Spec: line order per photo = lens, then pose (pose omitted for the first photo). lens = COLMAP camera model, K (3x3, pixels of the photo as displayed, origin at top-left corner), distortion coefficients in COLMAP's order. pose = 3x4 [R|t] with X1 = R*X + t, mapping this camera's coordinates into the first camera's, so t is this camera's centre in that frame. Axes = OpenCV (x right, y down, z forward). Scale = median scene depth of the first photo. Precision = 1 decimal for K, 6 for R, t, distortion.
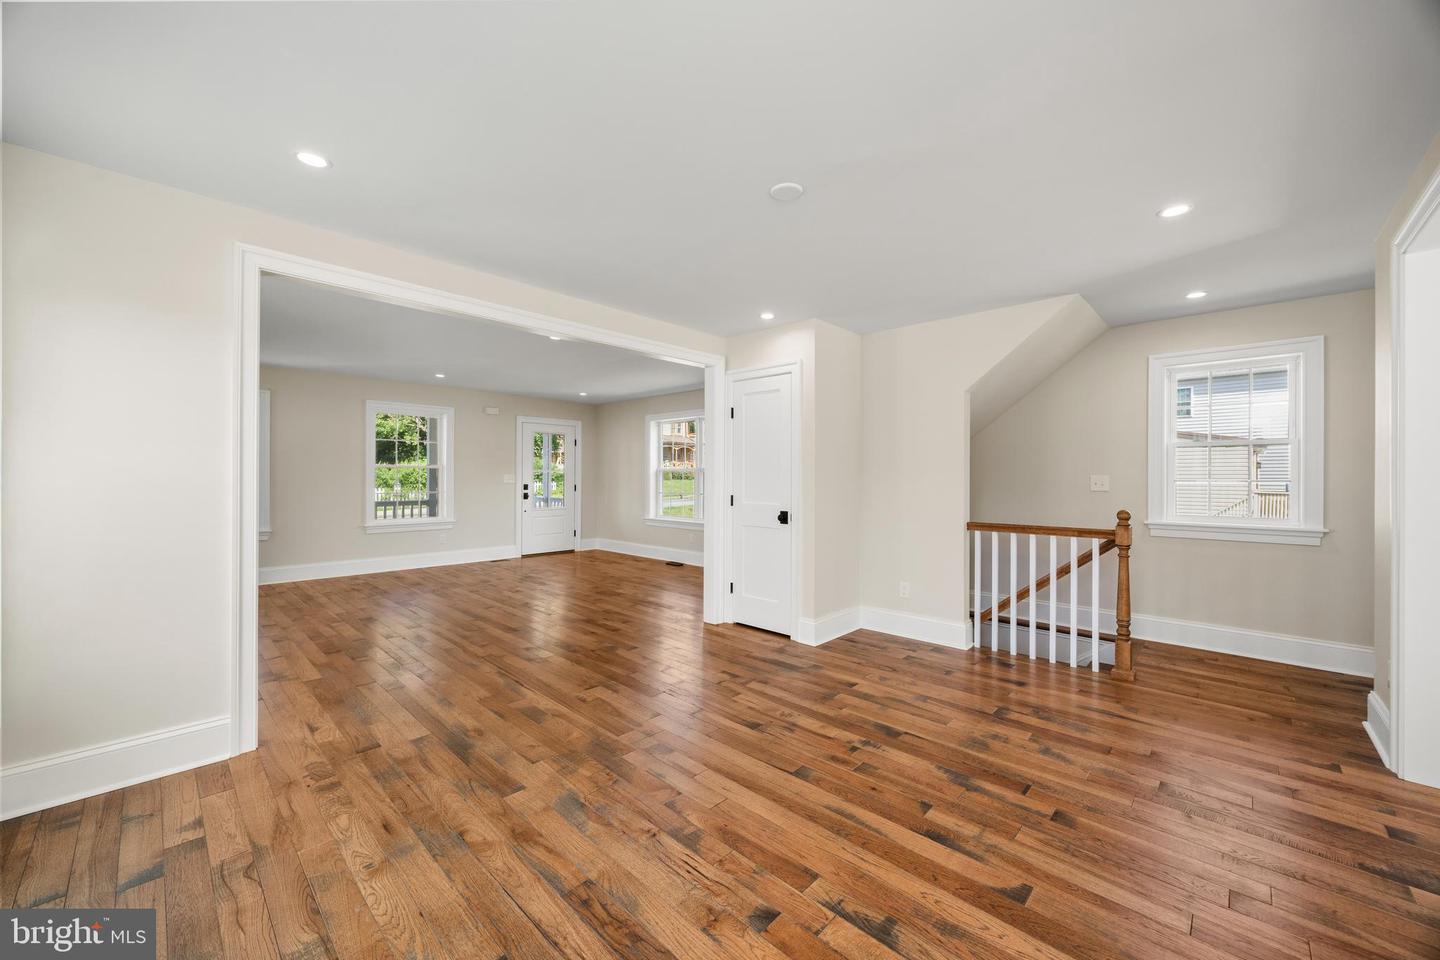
lens RADIAL K [[554.8, 0, 724.9], [0, 554.8, 468.7], [0, 0, 1]] dist [-0.001190, -0.000248]
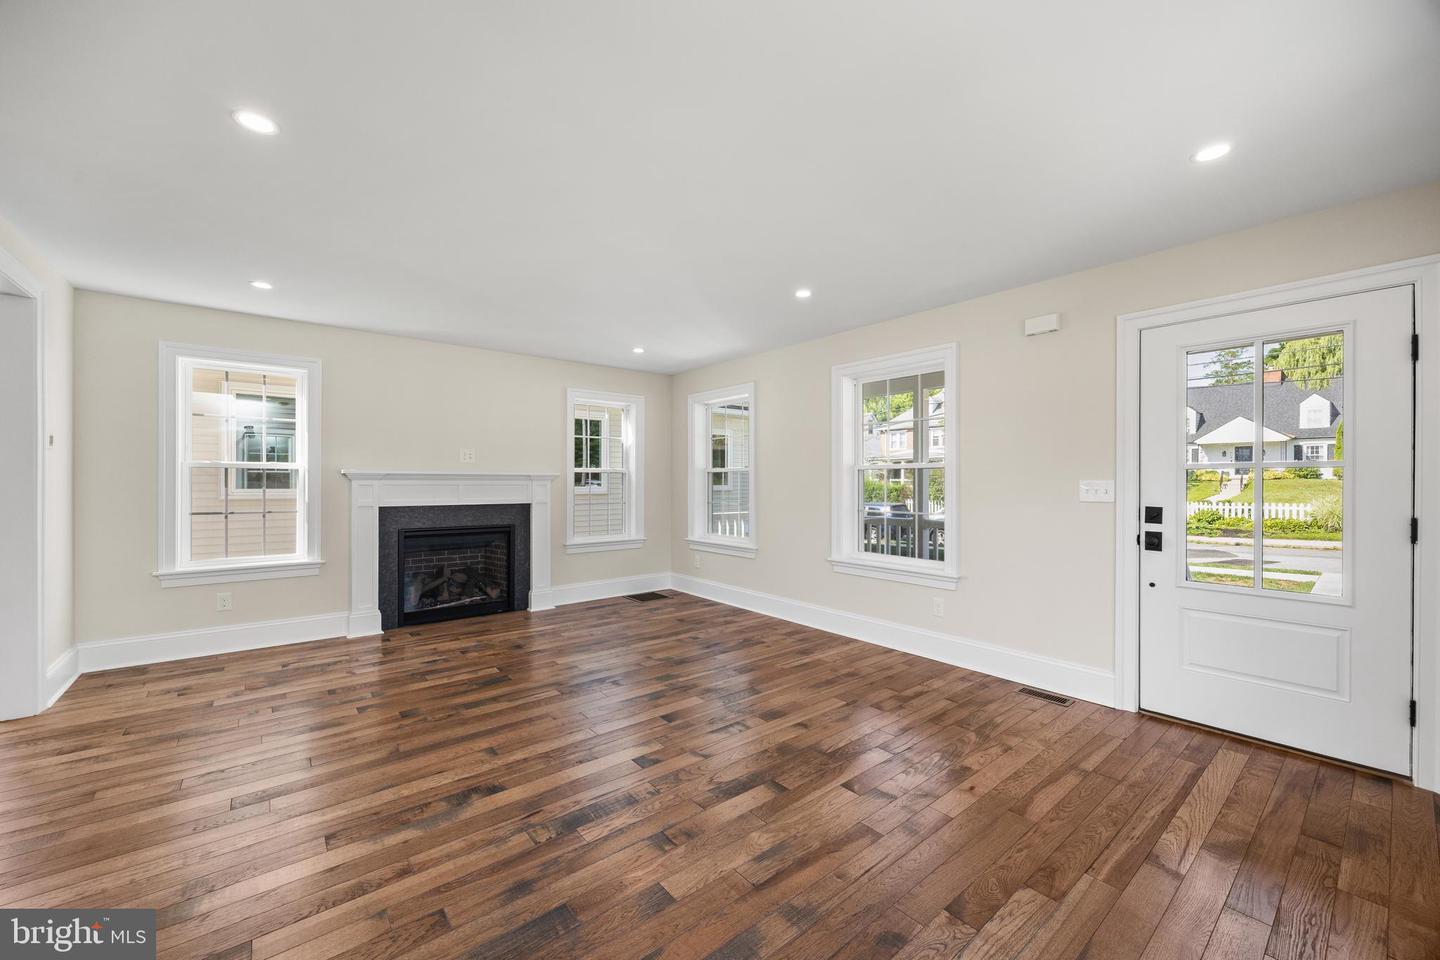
lens RADIAL K [[554.8, 0, 724.9], [0, 554.8, 468.7], [0, 0, 1]] dist [-0.001190, -0.000248]
pose [[-0.119800, -0.024616, -0.992493, 0.019757], [0.002727, 0.999681, -0.025123, 0.012505], [0.992794, -0.005717, -0.119695, 0.797758]]
